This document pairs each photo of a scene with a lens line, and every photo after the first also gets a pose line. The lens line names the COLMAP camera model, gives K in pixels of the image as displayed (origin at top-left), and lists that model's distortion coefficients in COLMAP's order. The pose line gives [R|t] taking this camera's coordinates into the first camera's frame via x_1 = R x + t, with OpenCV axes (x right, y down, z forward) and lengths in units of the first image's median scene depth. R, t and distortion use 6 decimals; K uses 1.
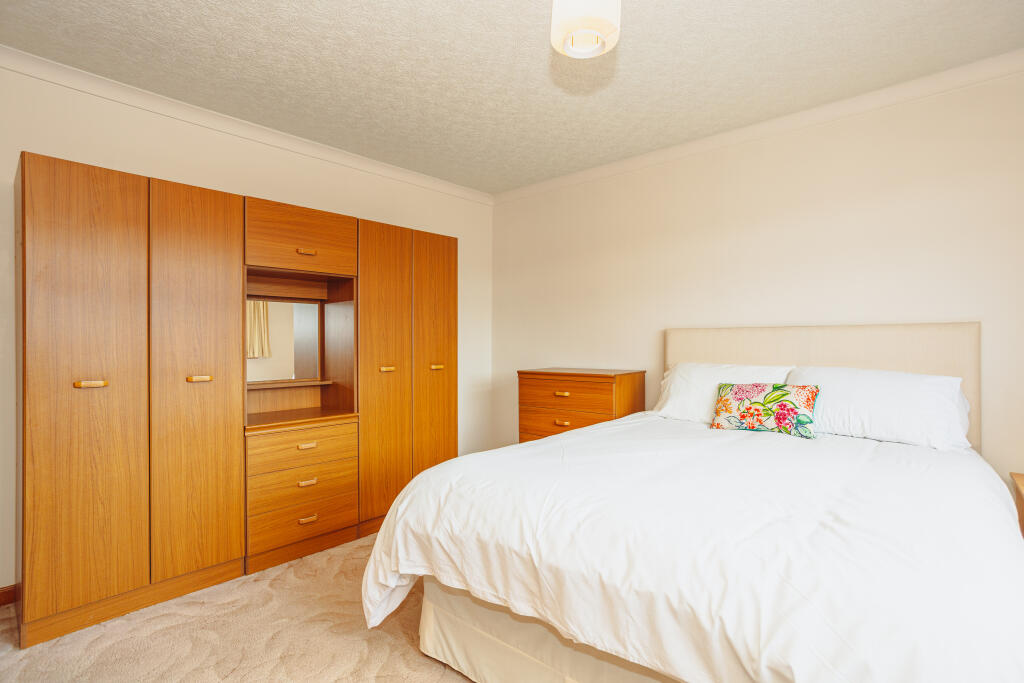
lens RADIAL K [[499.9, 0, 507.1], [0, 499.9, 340.7], [0, 0, 1]] dist [-0.011671, 0.003096]
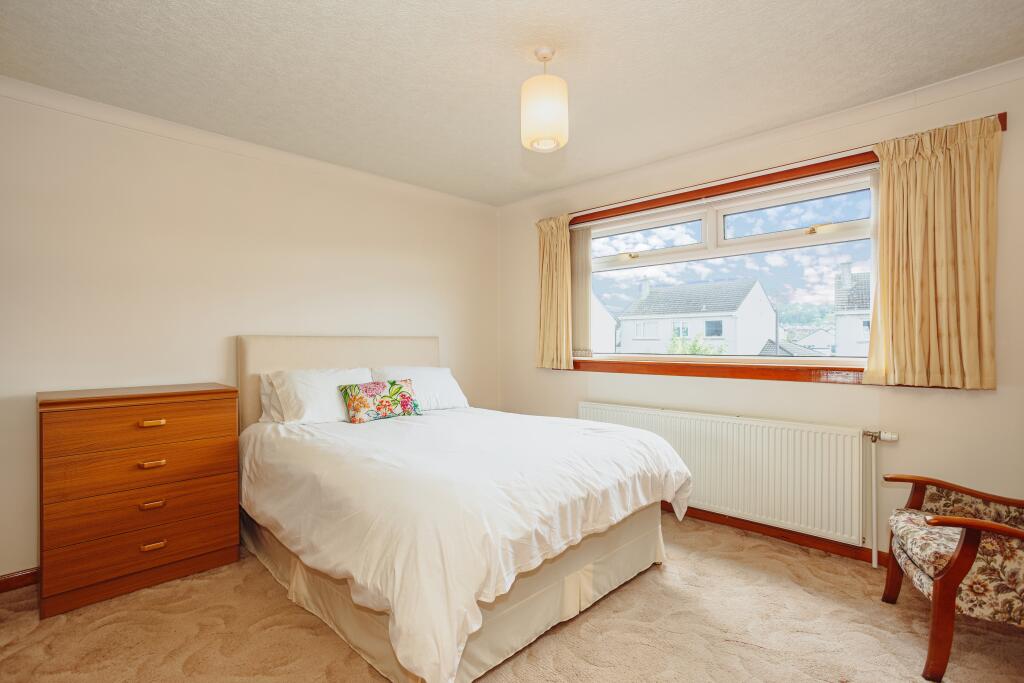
lens RADIAL K [[499.9, 0, 506.6], [0, 499.9, 343.7], [0, 0, 1]] dist [-0.011671, 0.003096]
pose [[0.036457, 0.007261, 0.999309, -0.790094], [-0.001973, 0.999972, -0.007194, -0.003223], [-0.999333, -0.001709, 0.036470, 0.649236]]
